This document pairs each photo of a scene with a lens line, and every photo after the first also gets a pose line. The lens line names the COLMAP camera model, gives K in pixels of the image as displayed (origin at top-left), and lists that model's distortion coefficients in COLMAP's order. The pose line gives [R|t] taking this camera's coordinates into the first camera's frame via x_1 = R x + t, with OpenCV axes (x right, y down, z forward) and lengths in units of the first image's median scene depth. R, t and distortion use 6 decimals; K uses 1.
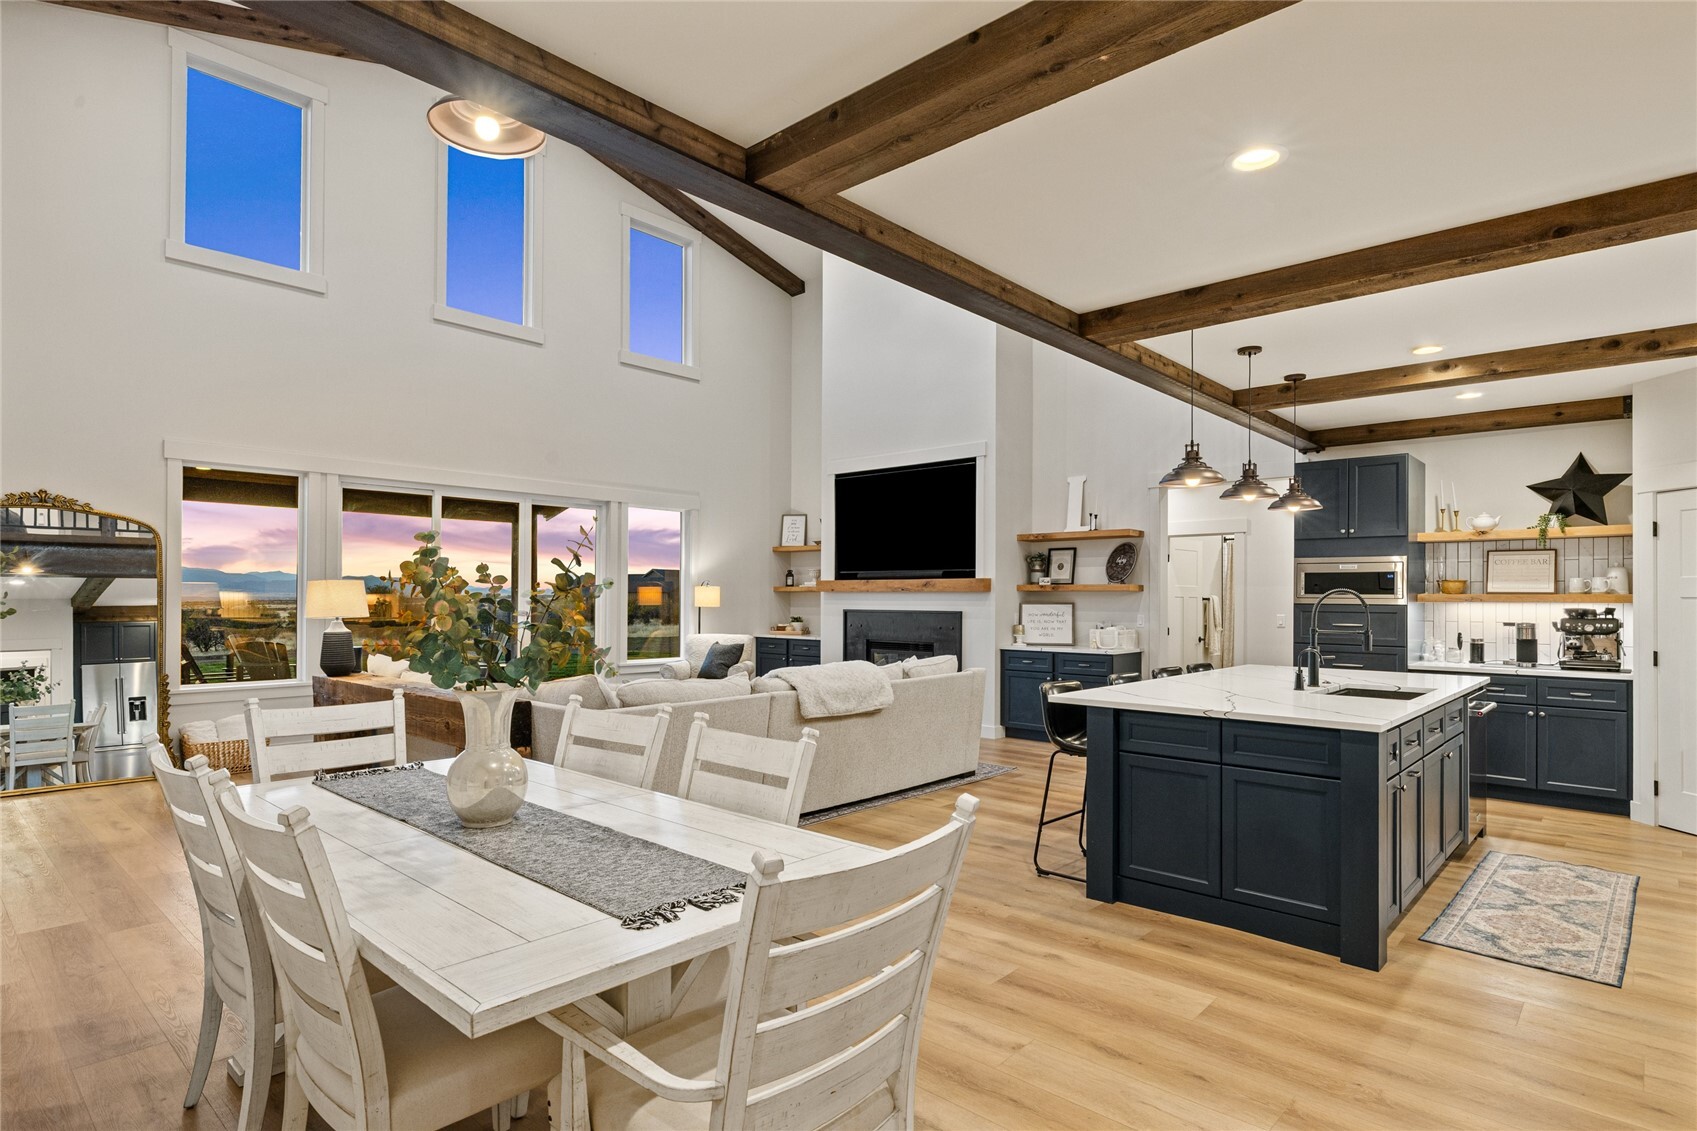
lens RADIAL K [[893.2, 0, 831.1], [0, 893.2, 597.3], [0, 0, 1]] dist [0.000701, 0.000175]
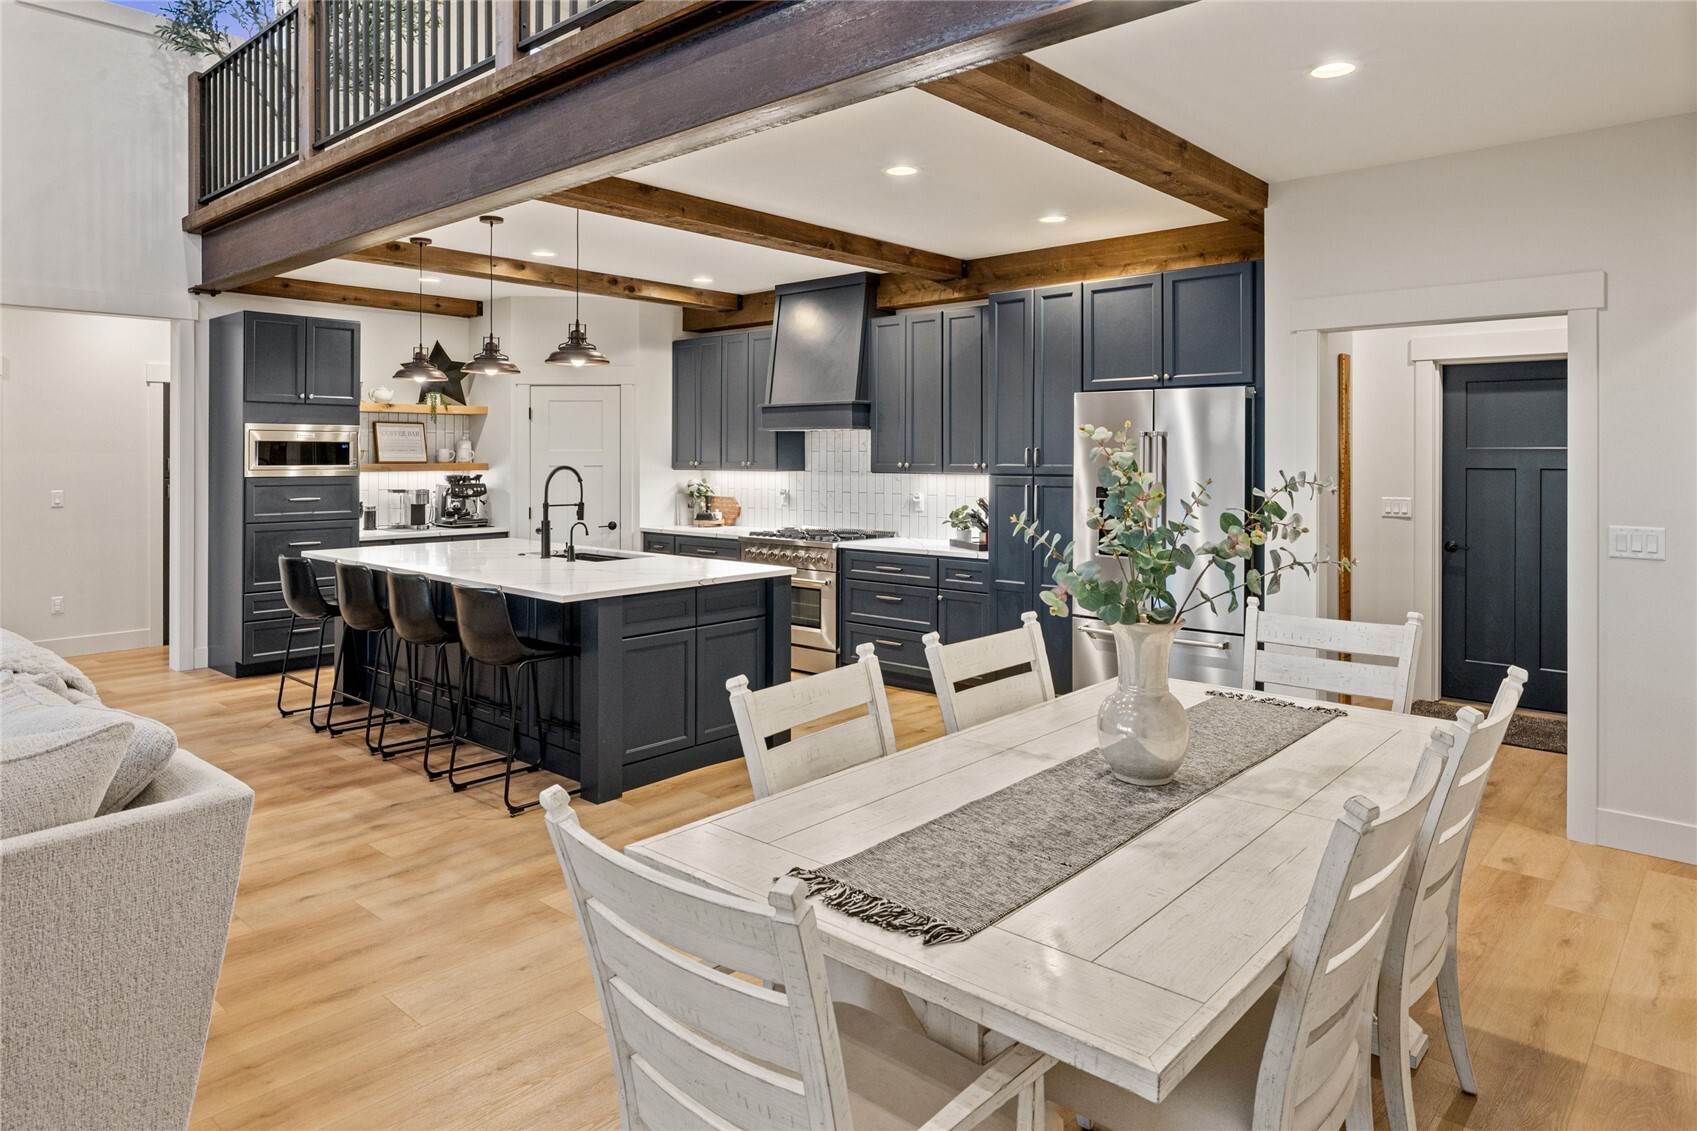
lens RADIAL K [[1031.9, 0, 849.1], [0, 1031.9, 563.9], [0, 0, 1]] dist [-0.002701, -0.000300]
pose [[-0.021185, -0.111084, 0.993585, -0.544491], [-0.002133, 0.993811, 0.111064, -0.023684], [-0.999773, 0.000233, -0.021290, 0.502202]]
